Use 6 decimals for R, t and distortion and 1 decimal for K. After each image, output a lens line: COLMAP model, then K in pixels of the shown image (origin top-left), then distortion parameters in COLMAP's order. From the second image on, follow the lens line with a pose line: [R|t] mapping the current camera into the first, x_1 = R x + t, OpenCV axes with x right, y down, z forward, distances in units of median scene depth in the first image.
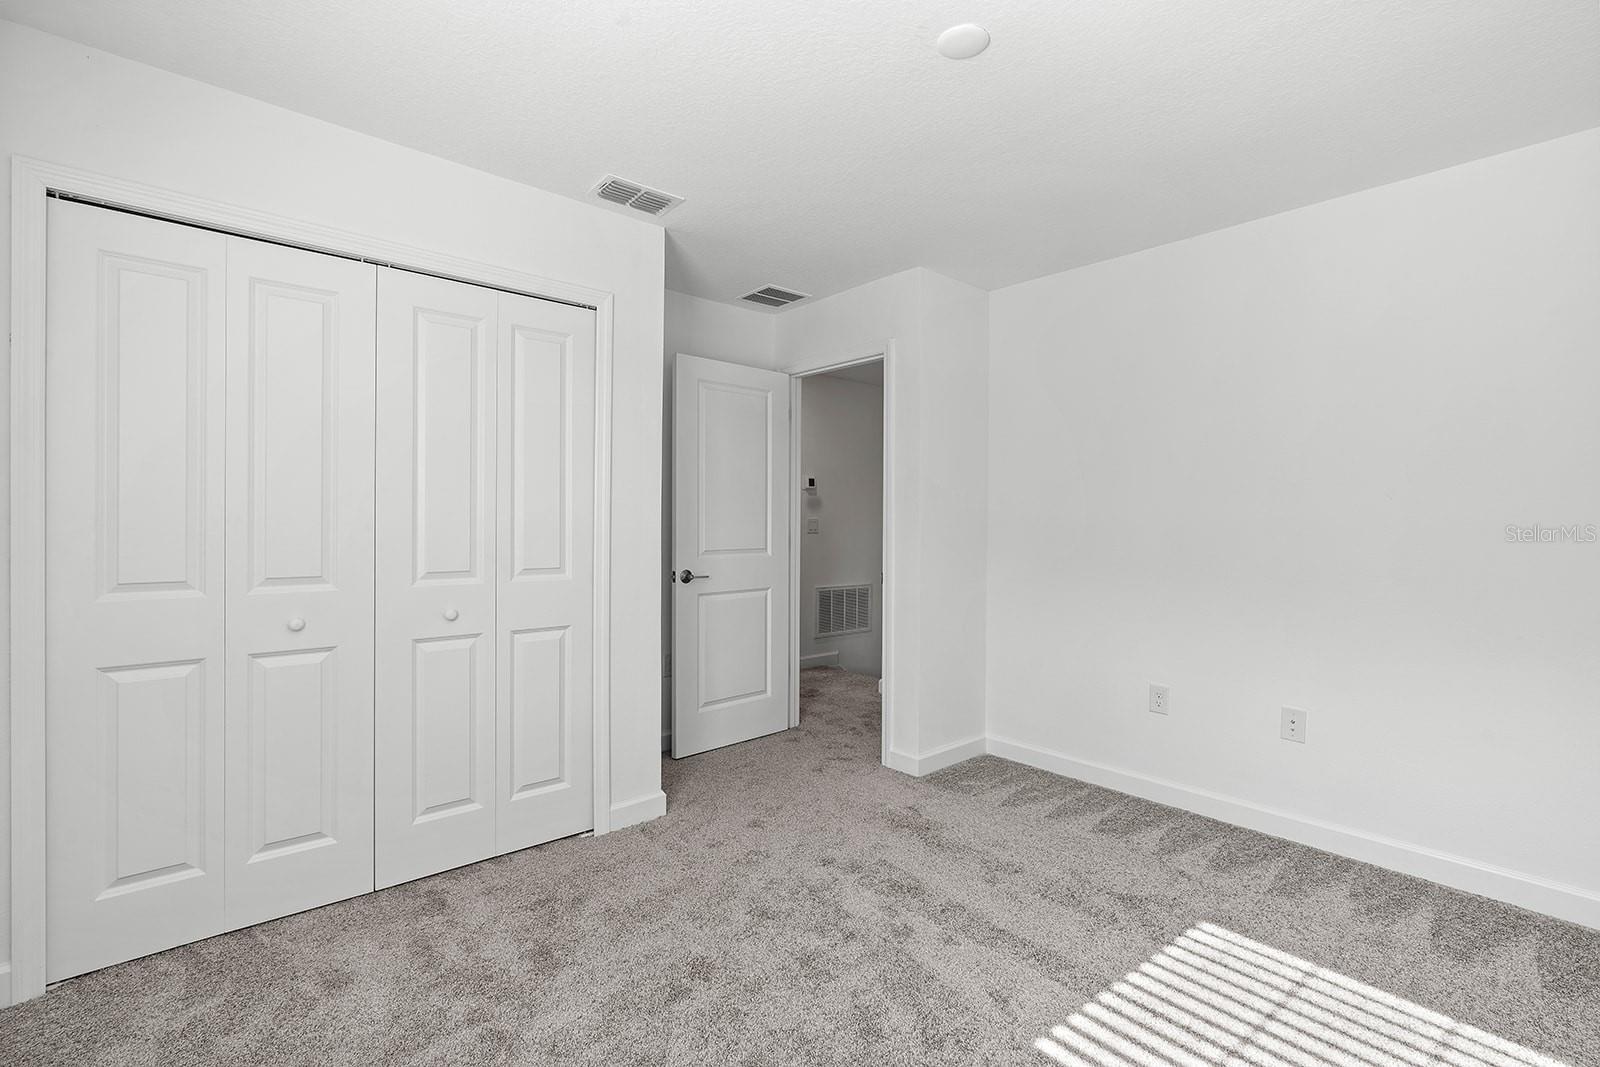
lens RADIAL K [[726.8, 0, 808.3], [0, 726.8, 528.2], [0, 0, 1]] dist [-0.008001, 0.001650]
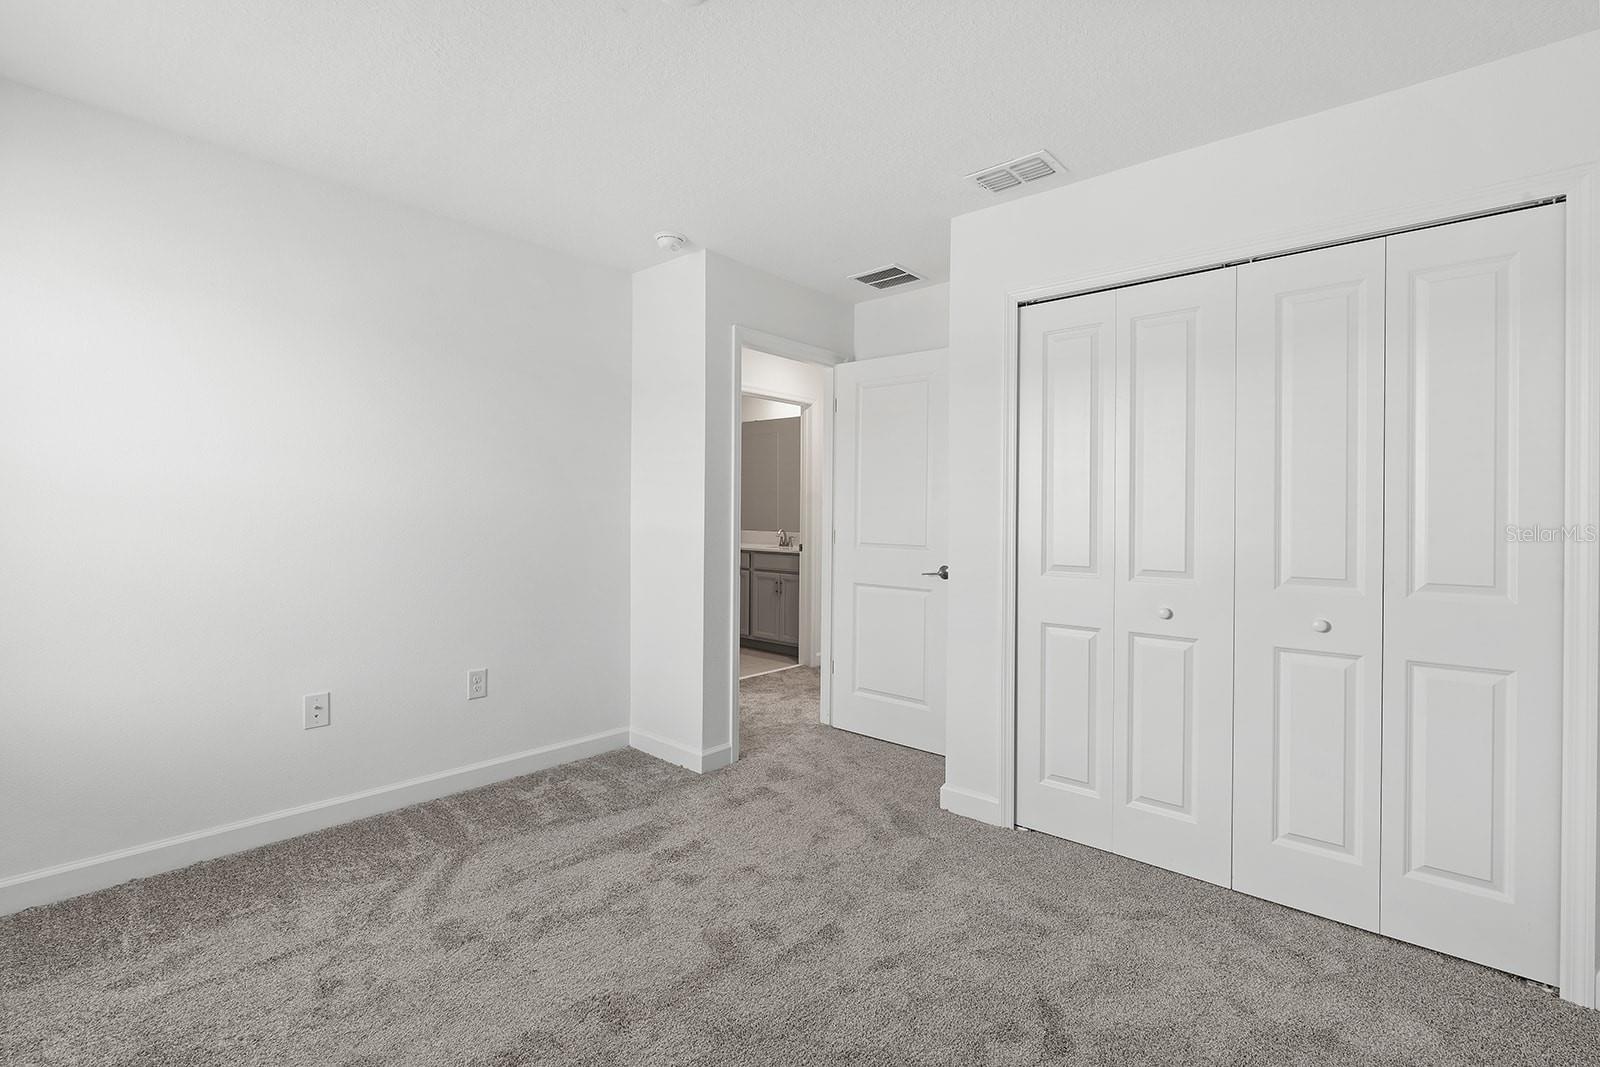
lens RADIAL K [[726.8, 0, 809.1], [0, 726.8, 526.1], [0, 0, 1]] dist [-0.008001, 0.001650]
pose [[0.129841, 0.004099, -0.991526, 0.307715], [-0.012274, 0.999921, 0.002527, 0.001337], [0.991459, 0.011842, 0.129881, 0.272929]]
